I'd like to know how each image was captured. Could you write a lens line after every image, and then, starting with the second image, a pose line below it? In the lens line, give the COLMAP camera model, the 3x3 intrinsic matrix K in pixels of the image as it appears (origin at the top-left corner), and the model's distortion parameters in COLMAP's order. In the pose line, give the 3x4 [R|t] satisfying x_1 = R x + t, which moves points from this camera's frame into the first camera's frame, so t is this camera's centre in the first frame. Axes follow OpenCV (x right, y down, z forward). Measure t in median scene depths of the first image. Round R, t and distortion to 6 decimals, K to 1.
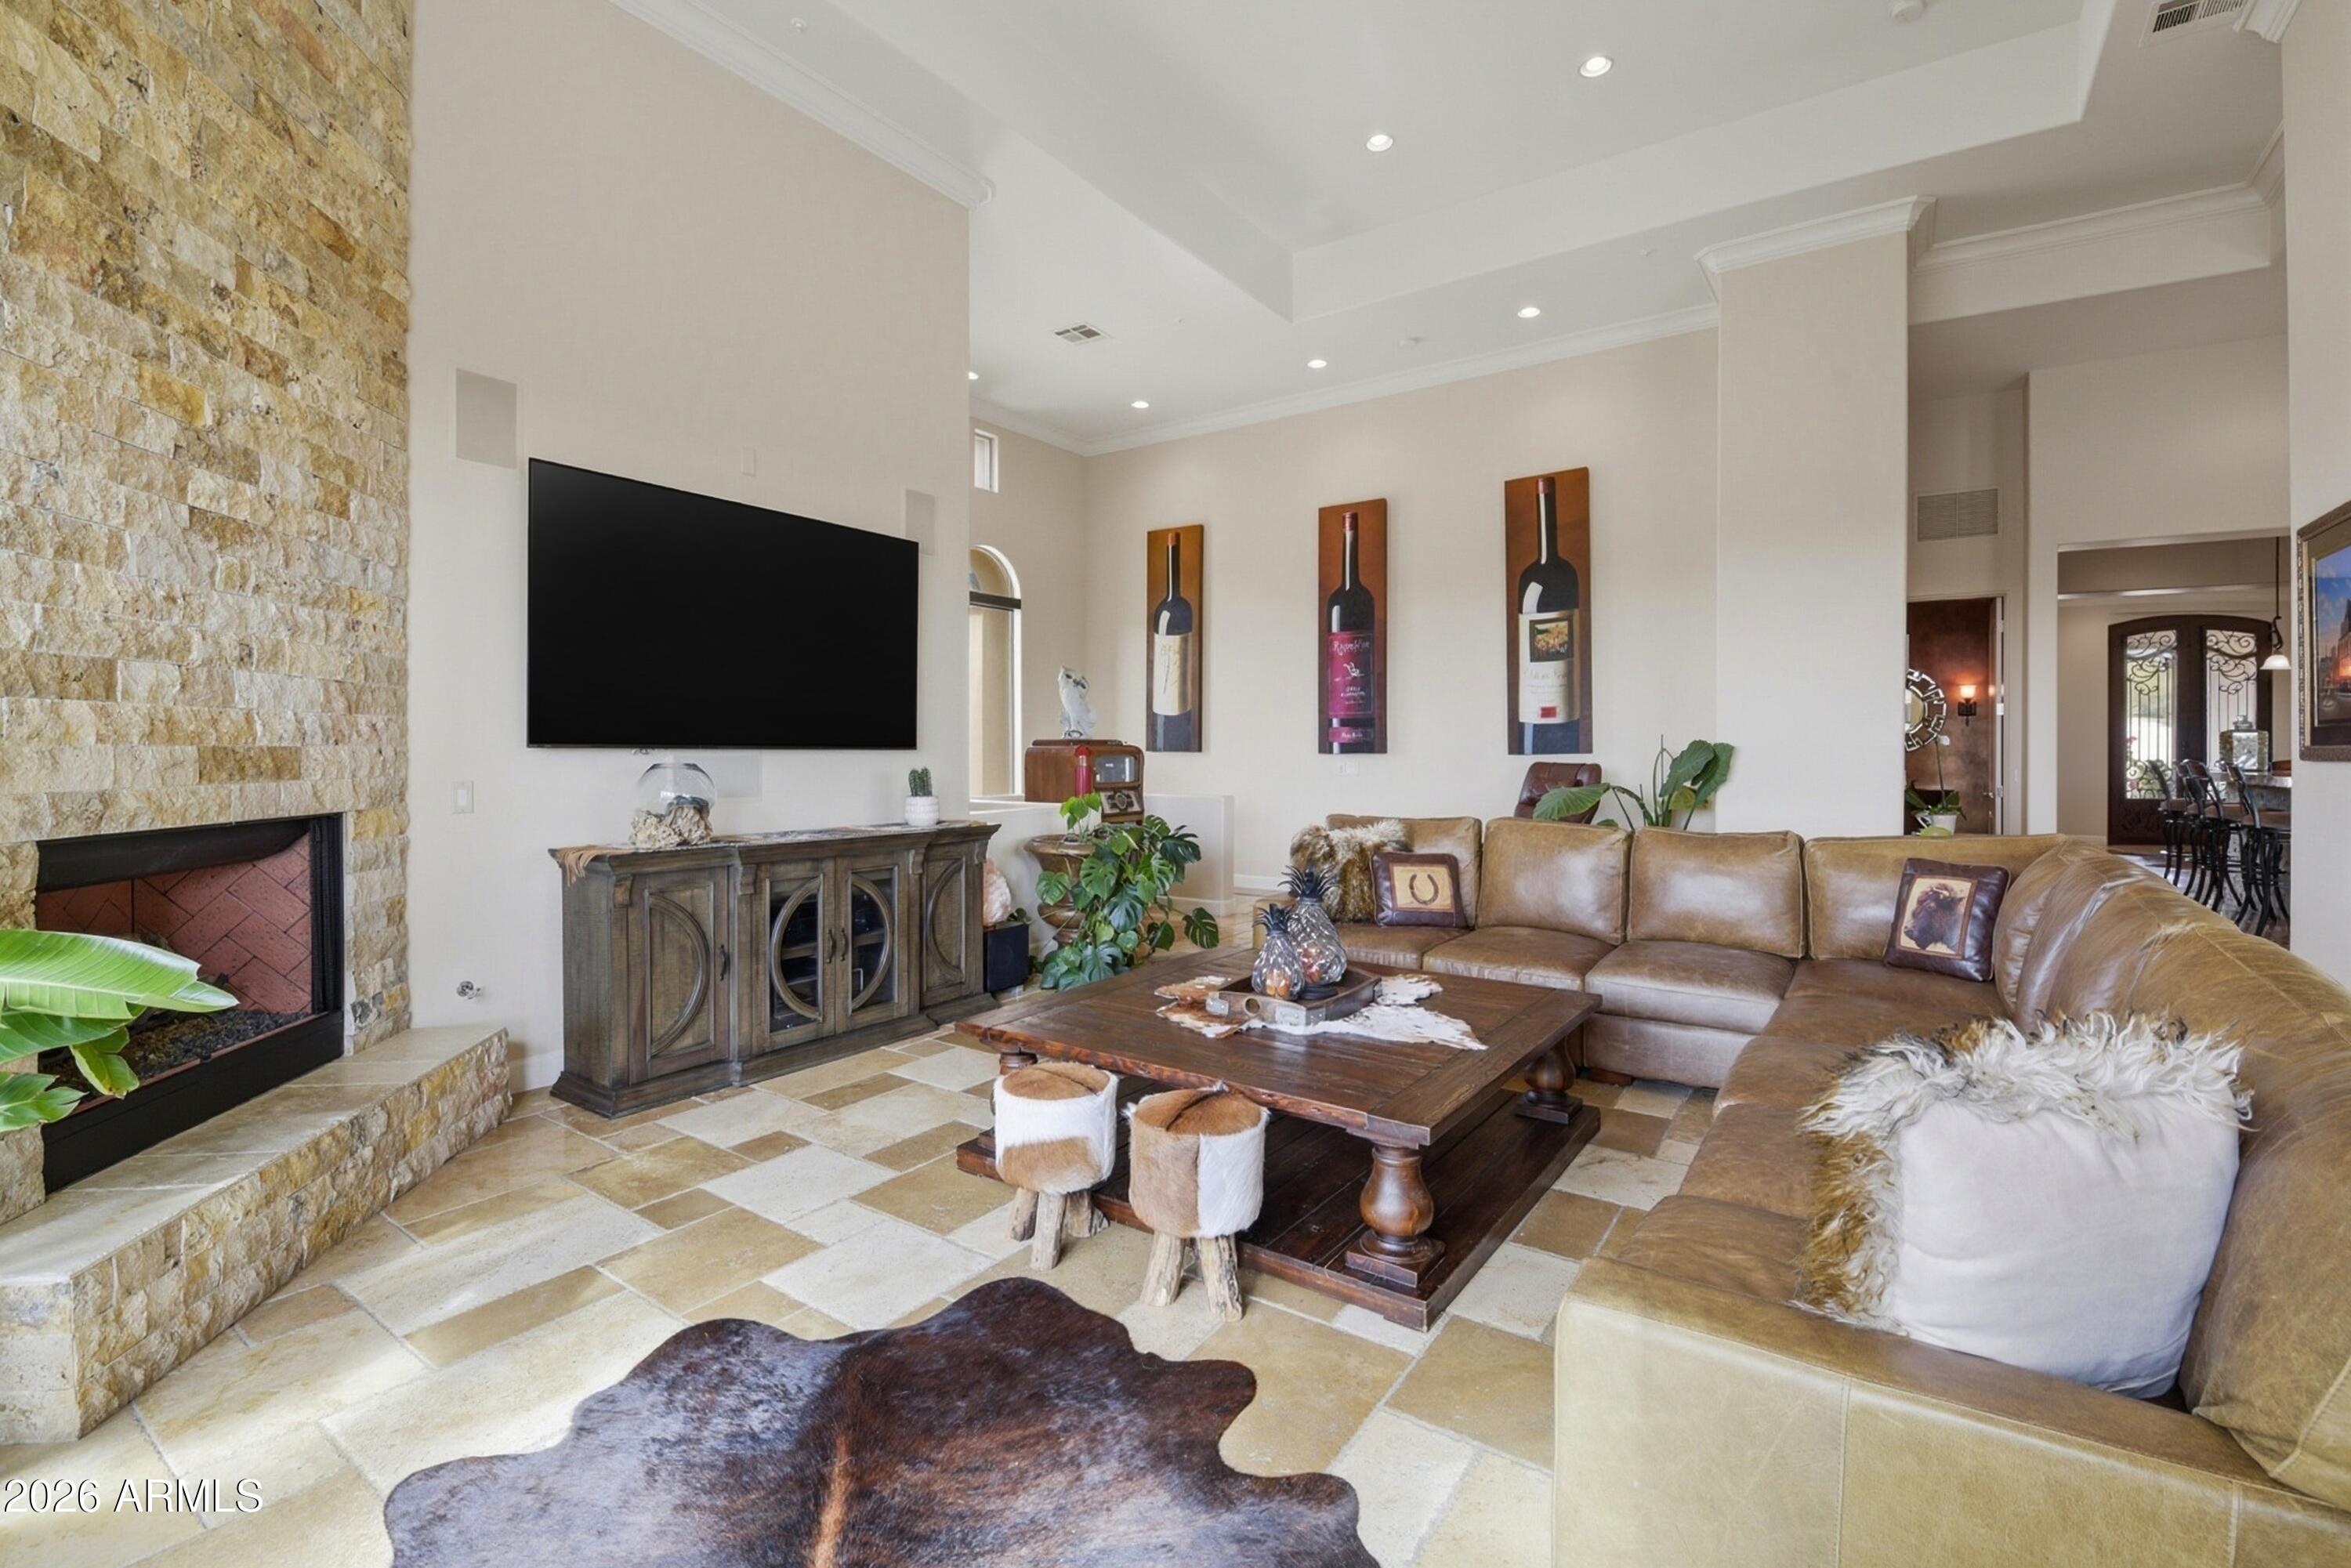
lens RADIAL K [[1036.5, 0, 1181.7], [0, 1036.5, 746.2], [0, 0, 1]] dist [-0.003575, -0.007406]
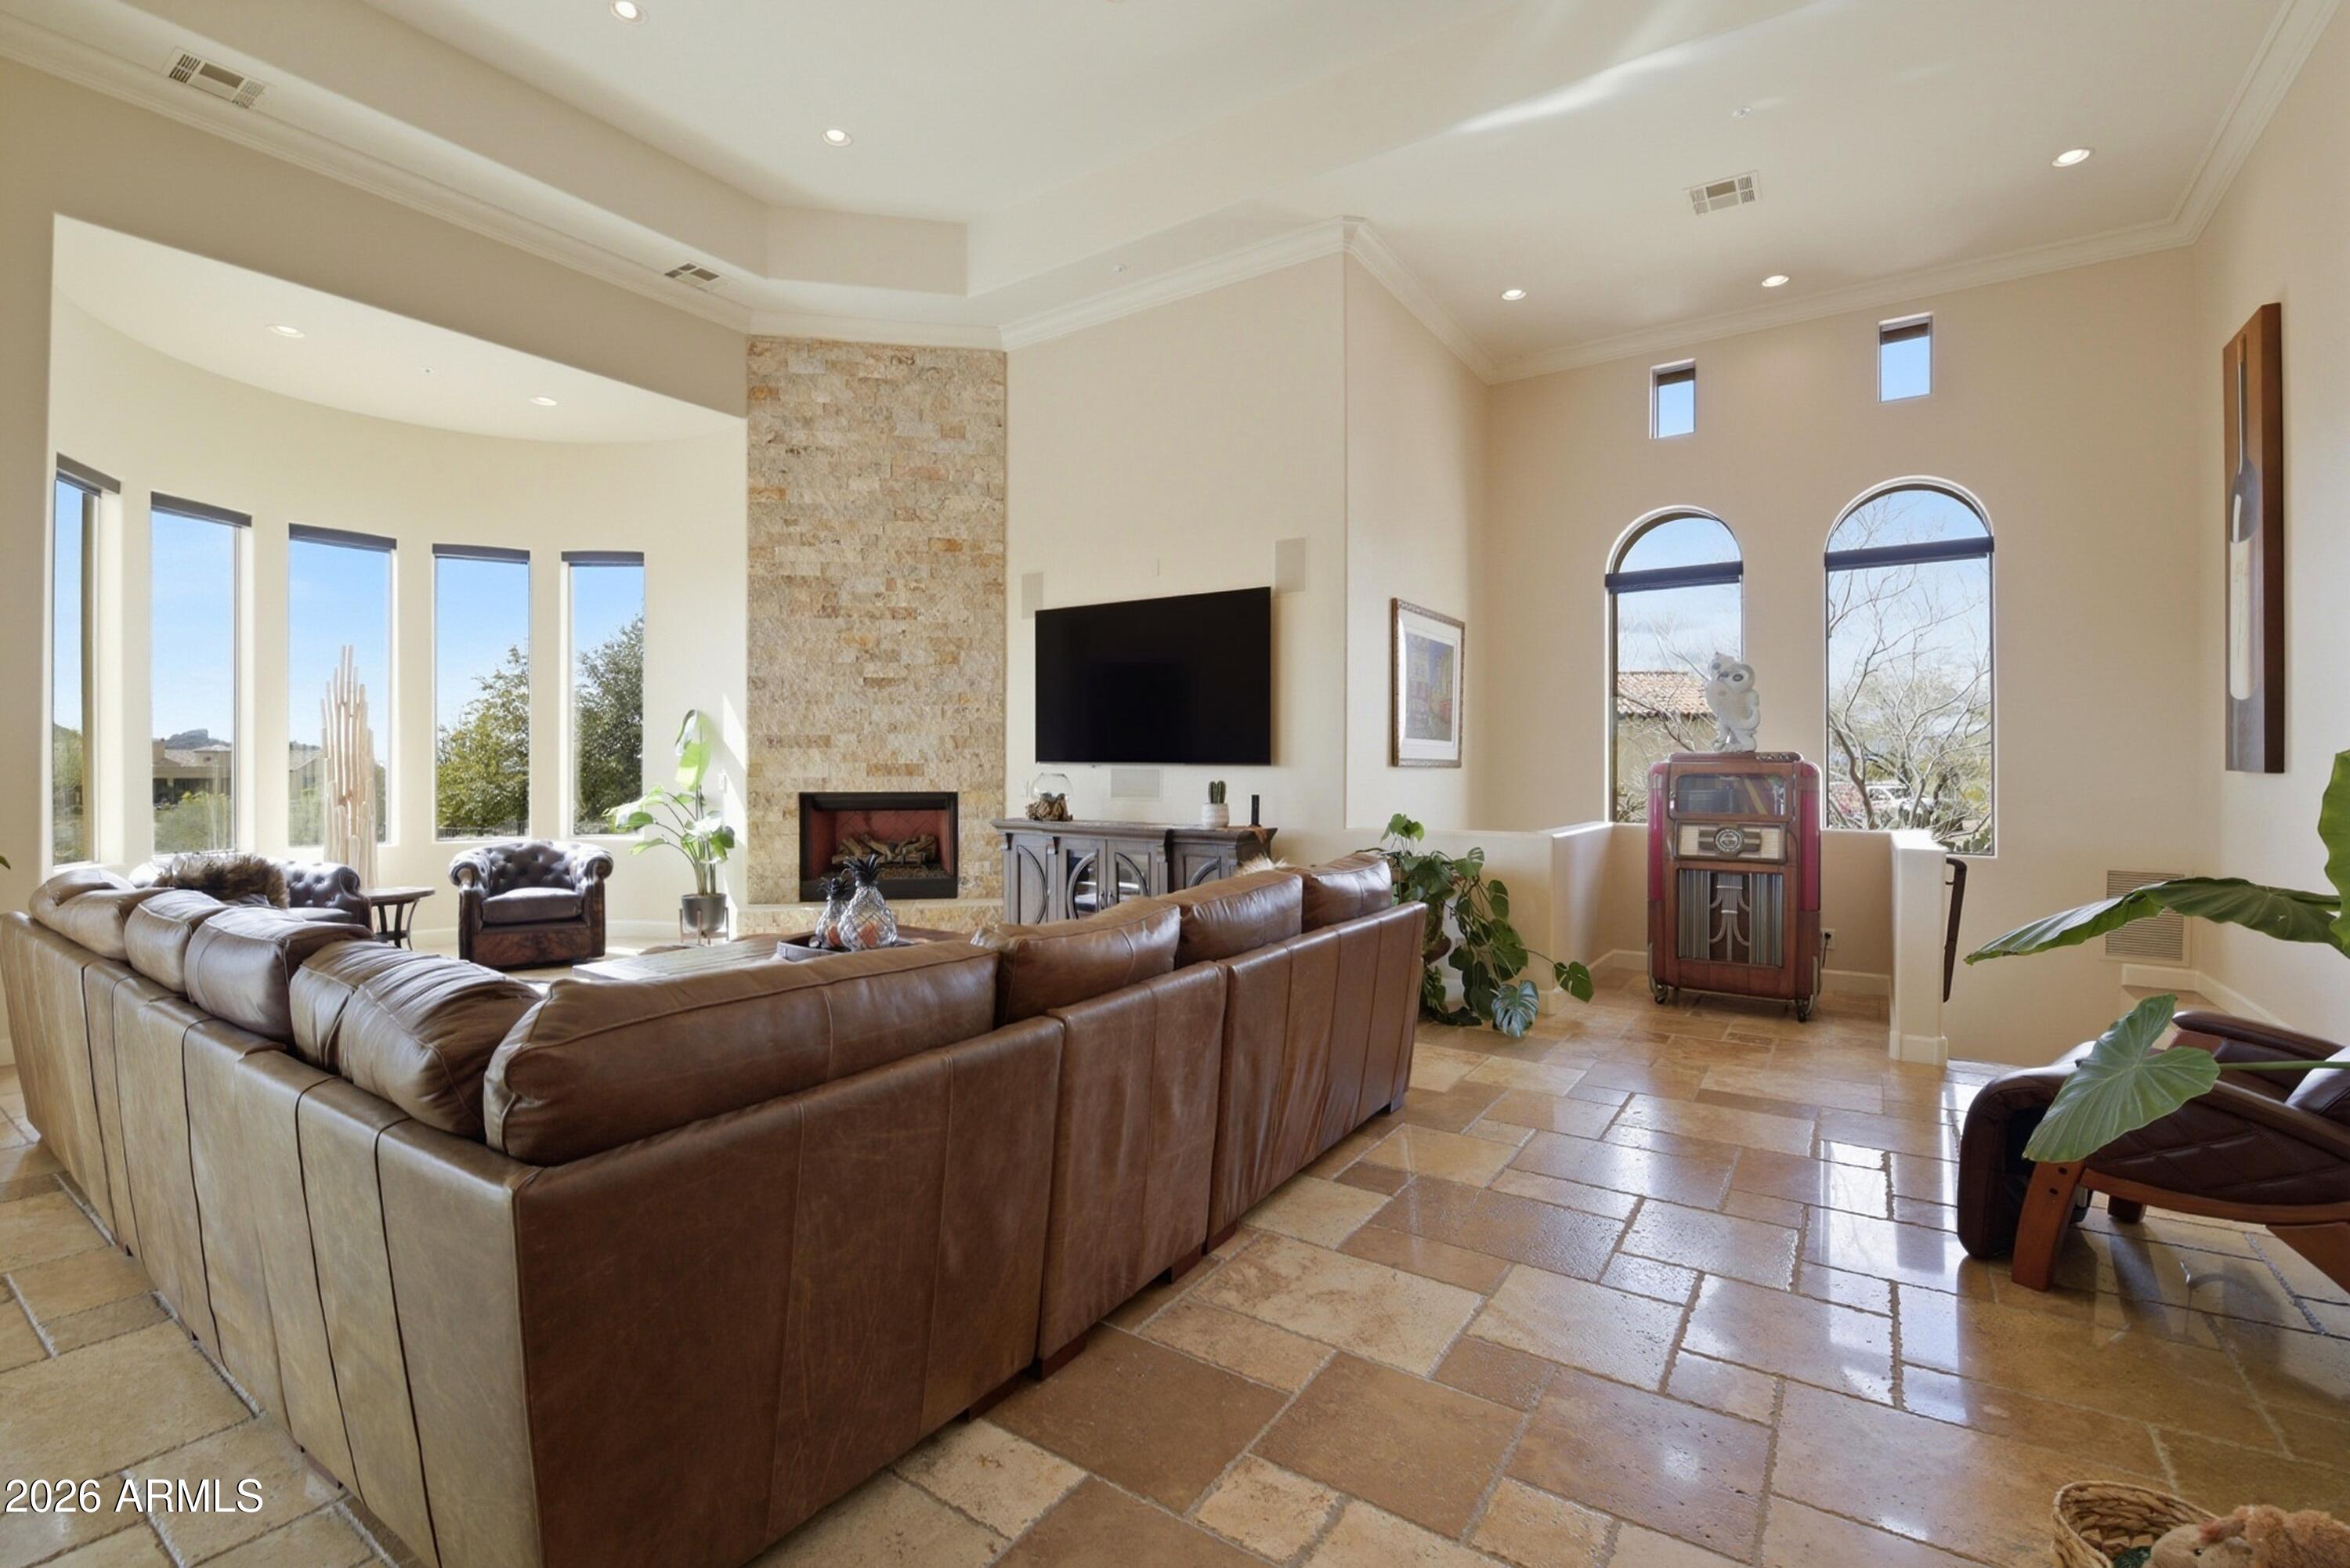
lens RADIAL K [[1036.0, 0, 1168.1], [0, 1036.0, 764.1], [0, 0, 1]] dist [-0.003575, -0.007406]
pose [[0.003391, -0.002274, -0.999992, 1.779477], [-0.000063, 0.999997, -0.002274, 0.008266], [0.999994, 0.000071, 0.003391, 1.741360]]
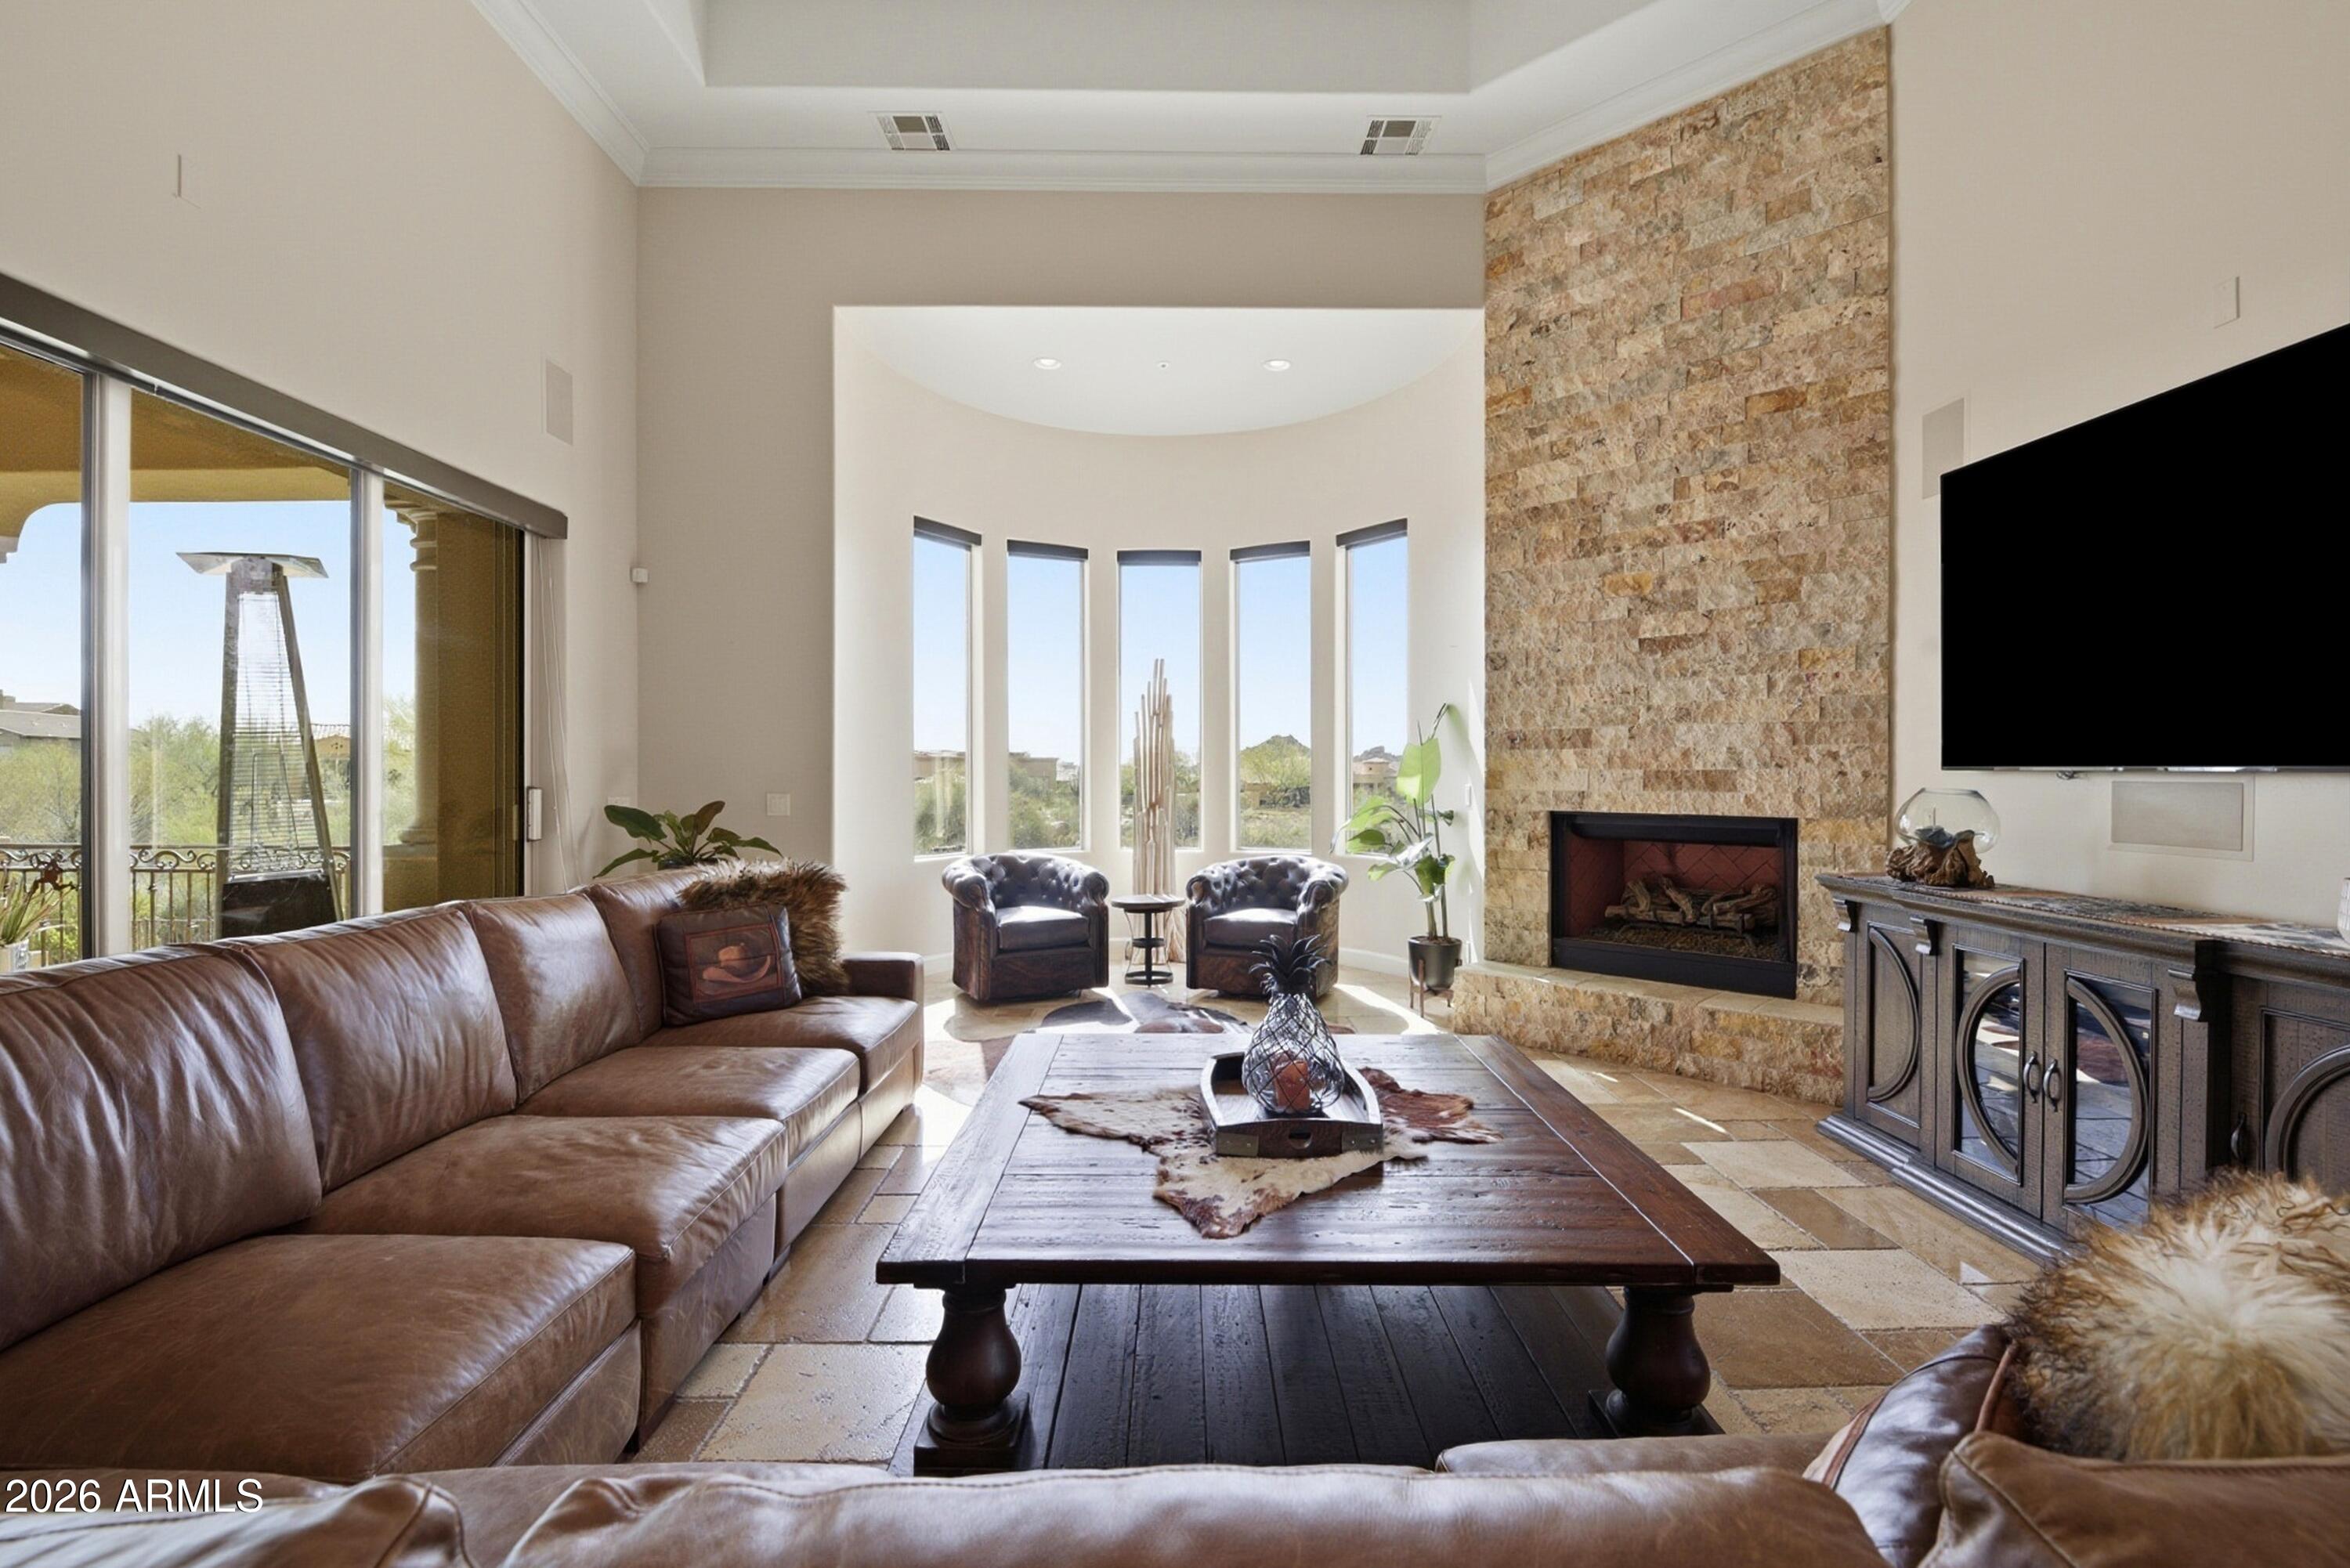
lens RADIAL K [[1036.0, 0, 1175.6], [0, 1036.0, 778.4], [0, 0, 1]] dist [-0.003575, -0.007406]
pose [[-0.815693, 0.000517, -0.578484, 0.746259], [-0.002213, 0.999989, 0.004015, 0.009320], [0.578480, 0.004555, -0.815684, 1.943010]]
